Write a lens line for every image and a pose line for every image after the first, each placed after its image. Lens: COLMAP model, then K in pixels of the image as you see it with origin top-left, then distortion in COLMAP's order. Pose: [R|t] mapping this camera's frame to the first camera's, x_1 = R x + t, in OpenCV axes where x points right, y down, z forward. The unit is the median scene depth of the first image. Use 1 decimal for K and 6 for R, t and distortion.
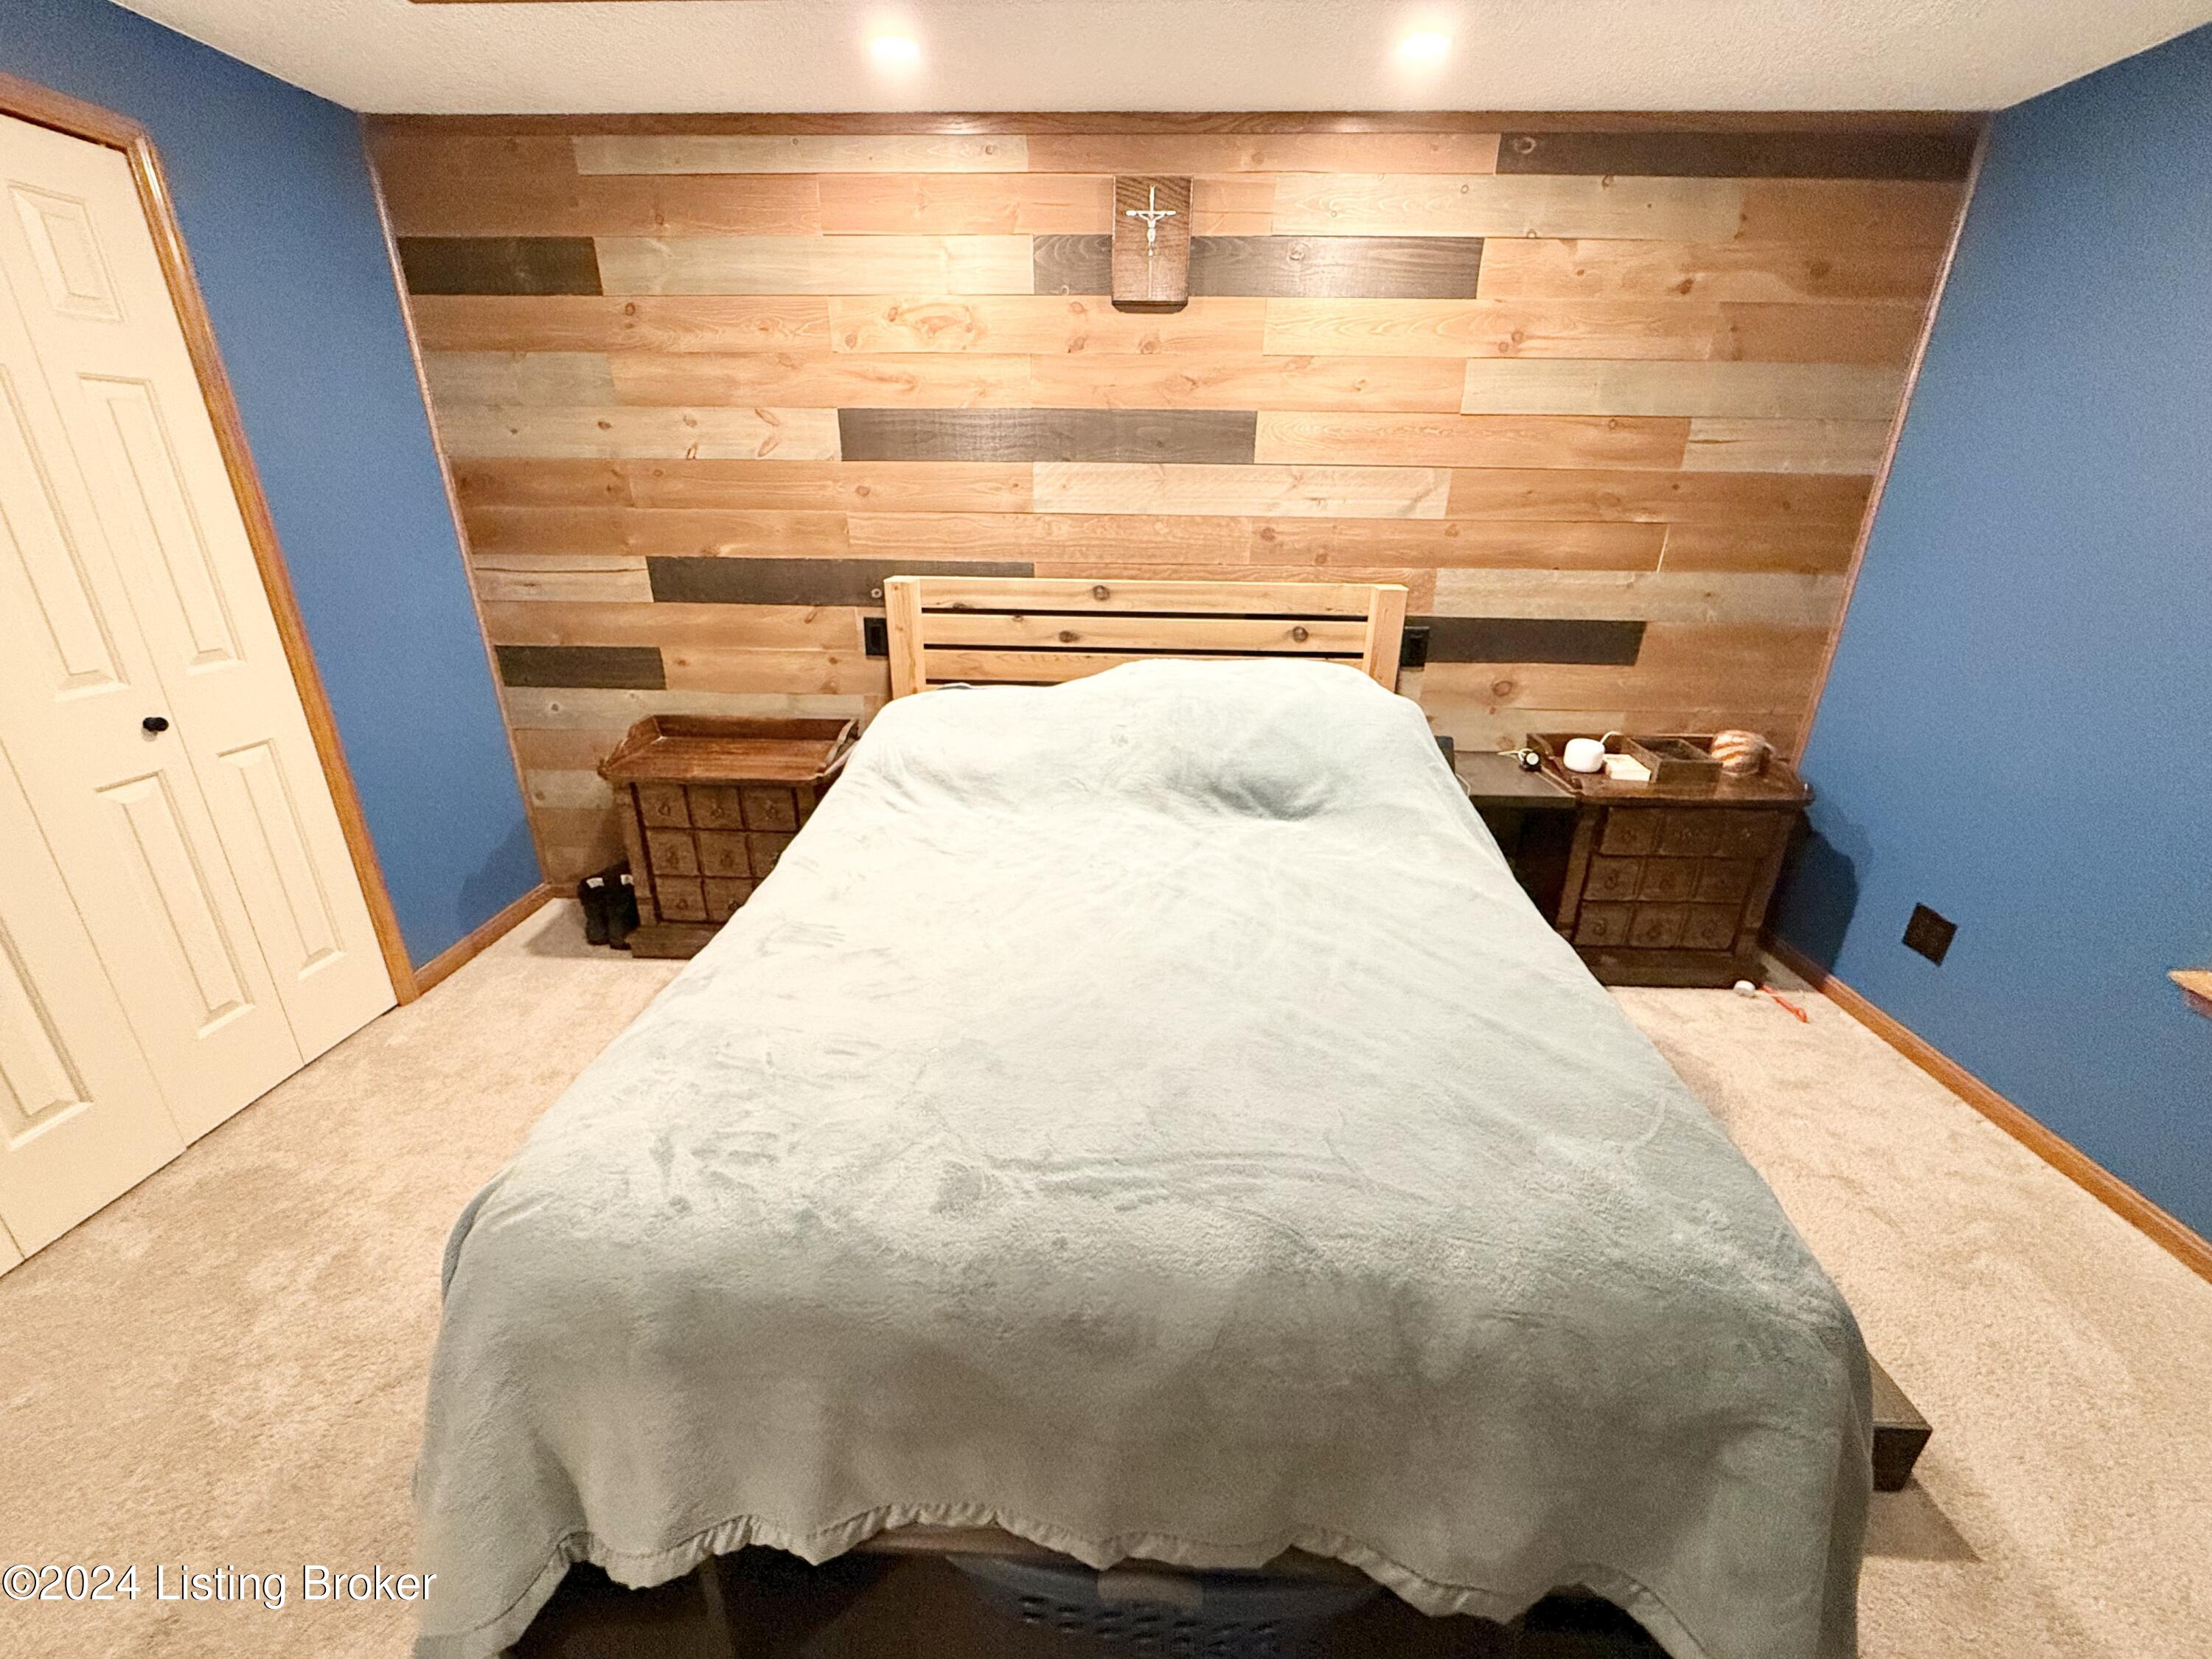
lens RADIAL K [[894.7, 0, 1106.0], [0, 894.7, 829.5], [0, 0, 1]] dist [0.002416, -0.003556]
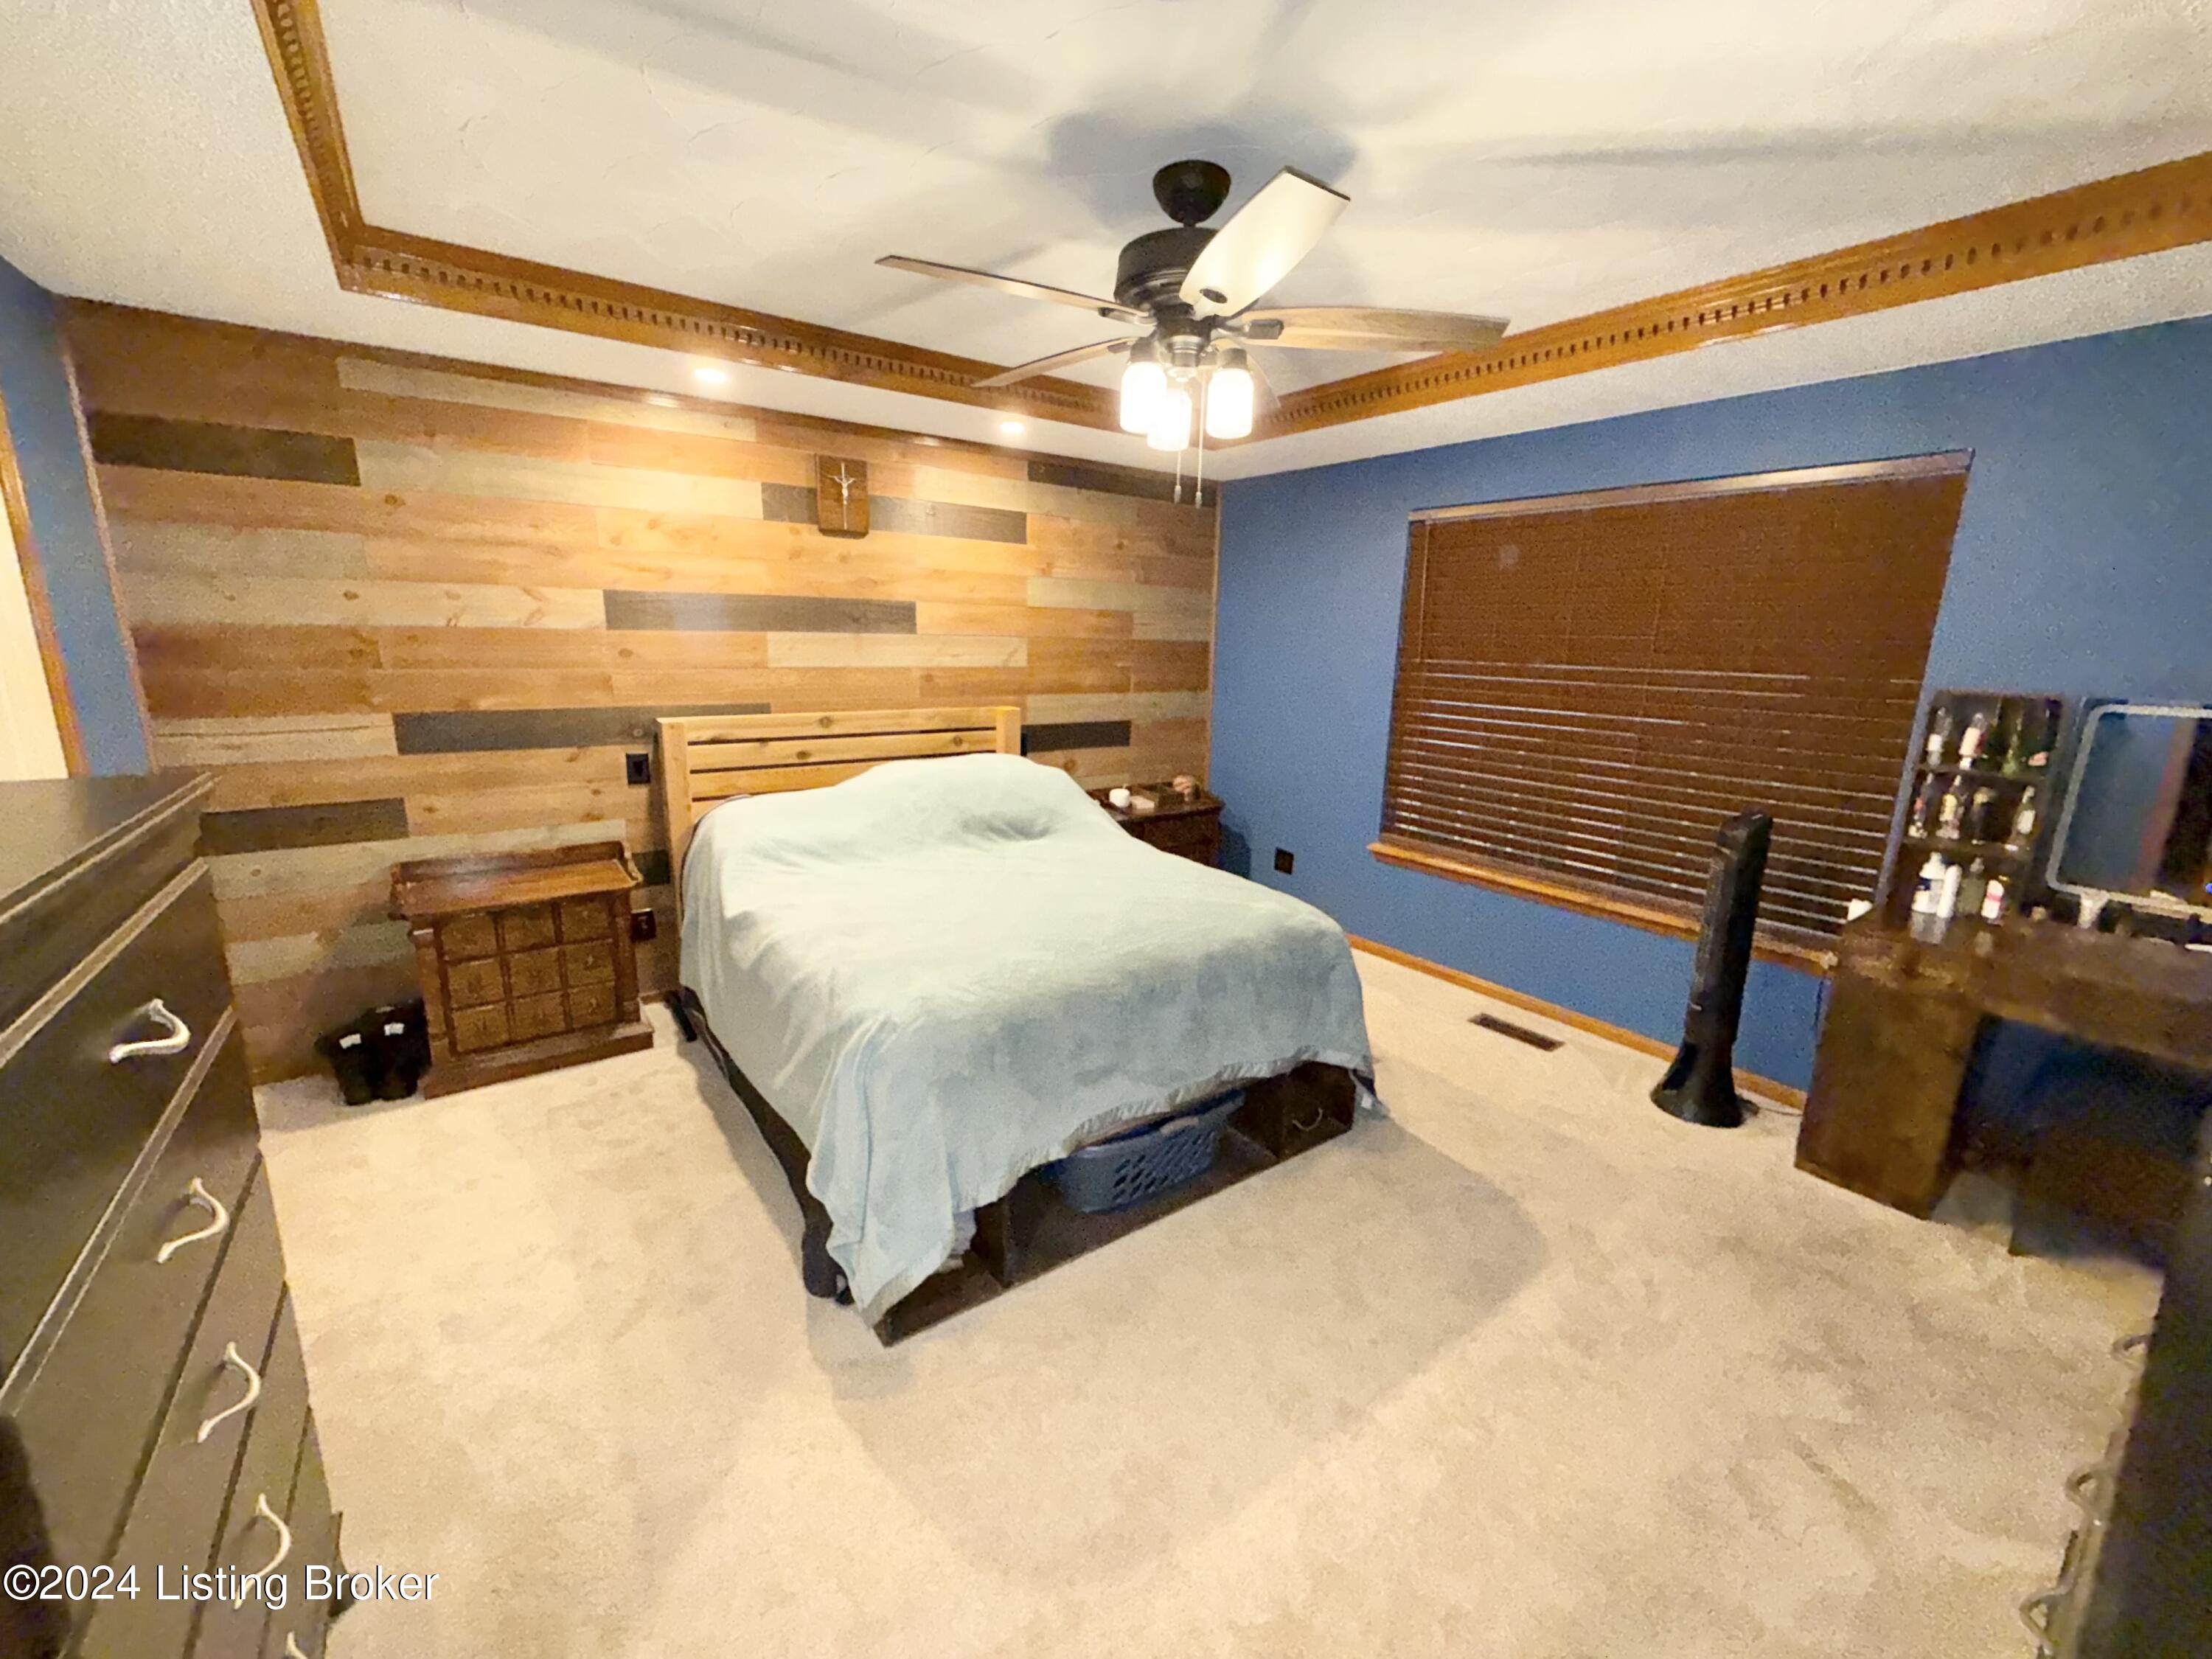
lens RADIAL K [[874.9, 0, 1106.0], [0, 874.9, 829.5], [0, 0, 1]] dist [0.001914, 0.000454]
pose [[0.782824, -0.131200, 0.608254, -0.525894], [0.214169, 0.974604, -0.065414, 0.082278], [-0.584224, 0.181477, 0.791042, -0.304832]]
